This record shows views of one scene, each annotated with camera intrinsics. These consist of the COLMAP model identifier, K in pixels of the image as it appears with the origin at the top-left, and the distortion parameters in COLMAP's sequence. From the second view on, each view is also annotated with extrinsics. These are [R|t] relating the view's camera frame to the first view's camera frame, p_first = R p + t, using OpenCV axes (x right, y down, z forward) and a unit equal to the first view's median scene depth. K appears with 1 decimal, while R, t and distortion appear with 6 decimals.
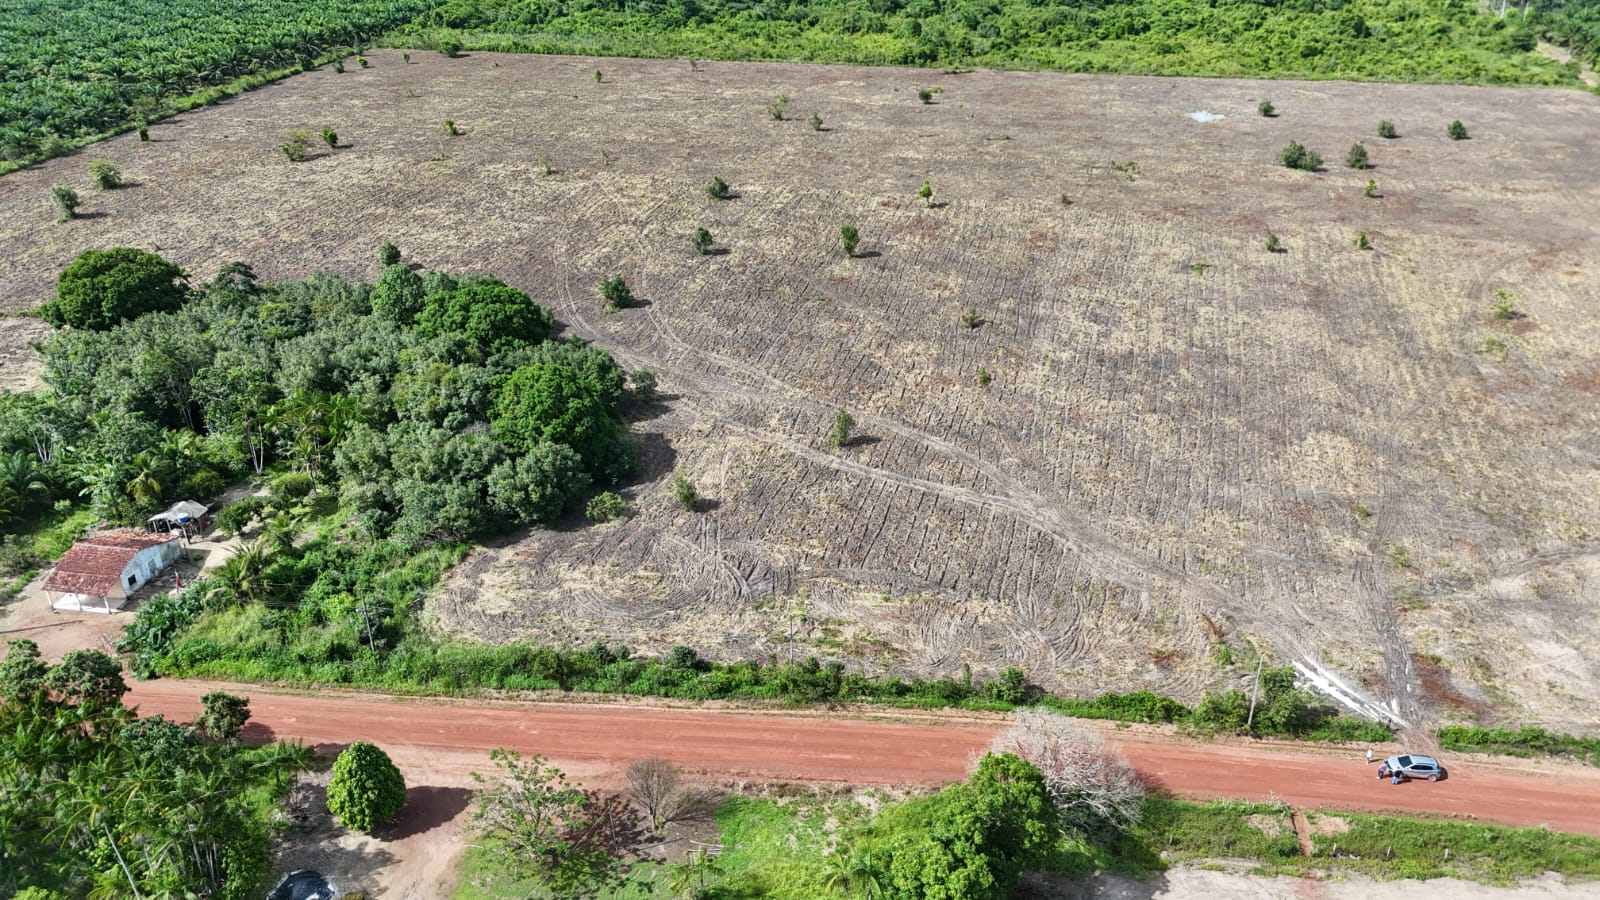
lens RADIAL K [[1080.6, 0, 800.0], [0, 1080.6, 450.0], [0, 0, 1]] dist [0.055469, -0.051611]
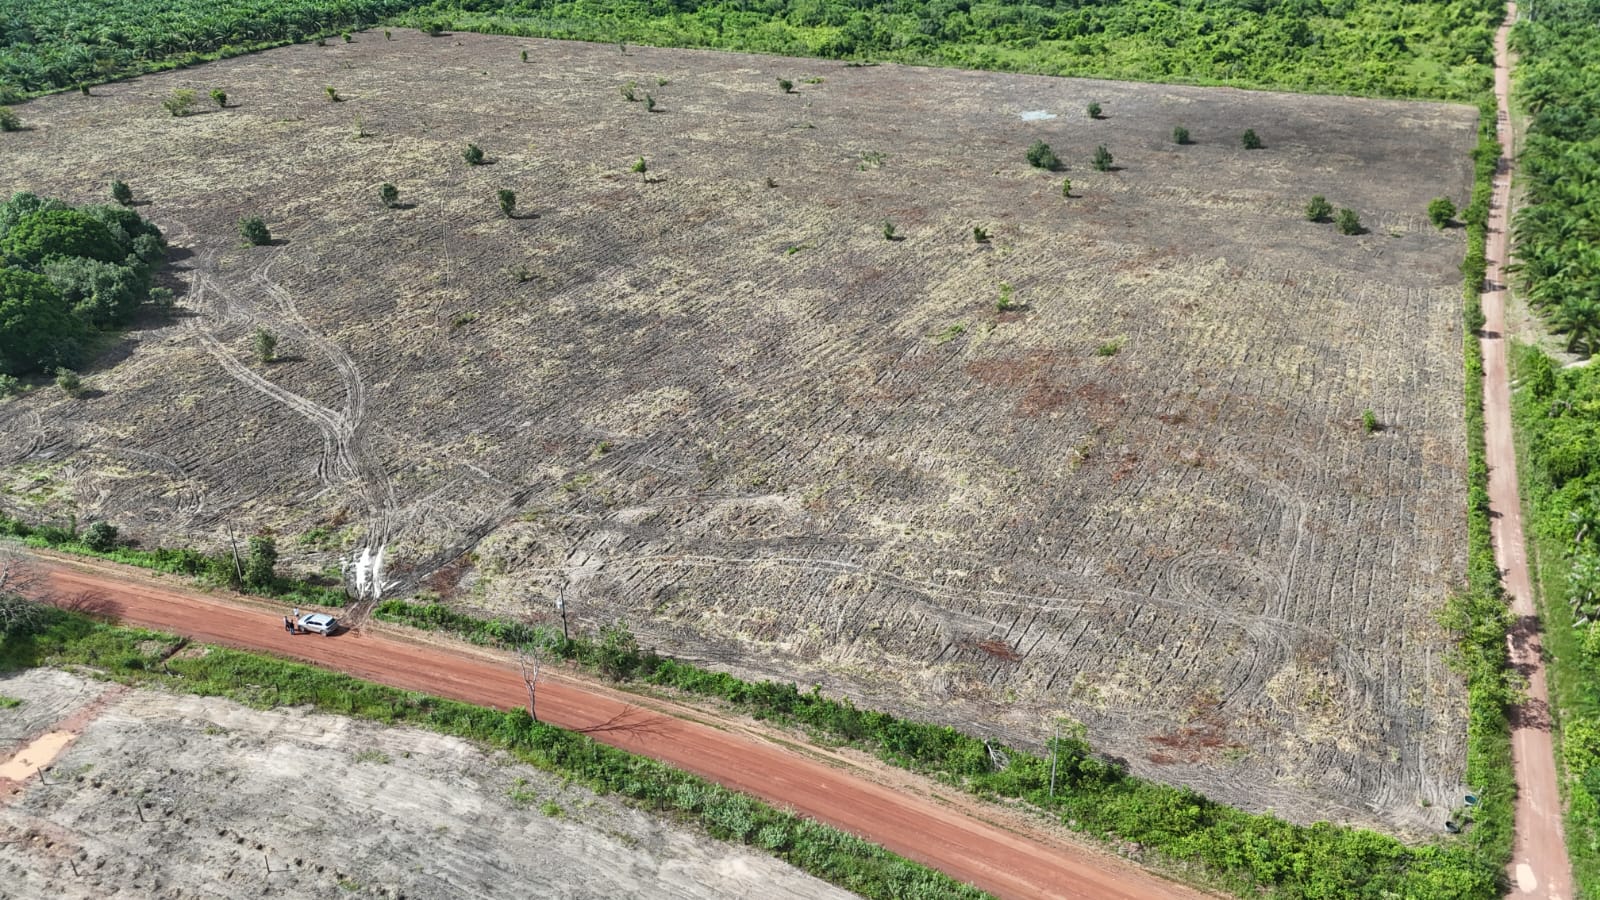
lens RADIAL K [[1080.6, 0, 800.0], [0, 1080.6, 450.0], [0, 0, 1]] dist [0.055469, -0.051611]
pose [[0.981949, 0.093008, -0.164698, 0.399708], [-0.092553, 0.995653, 0.010452, 0.012522], [0.164954, 0.004980, 0.986289, -0.027879]]
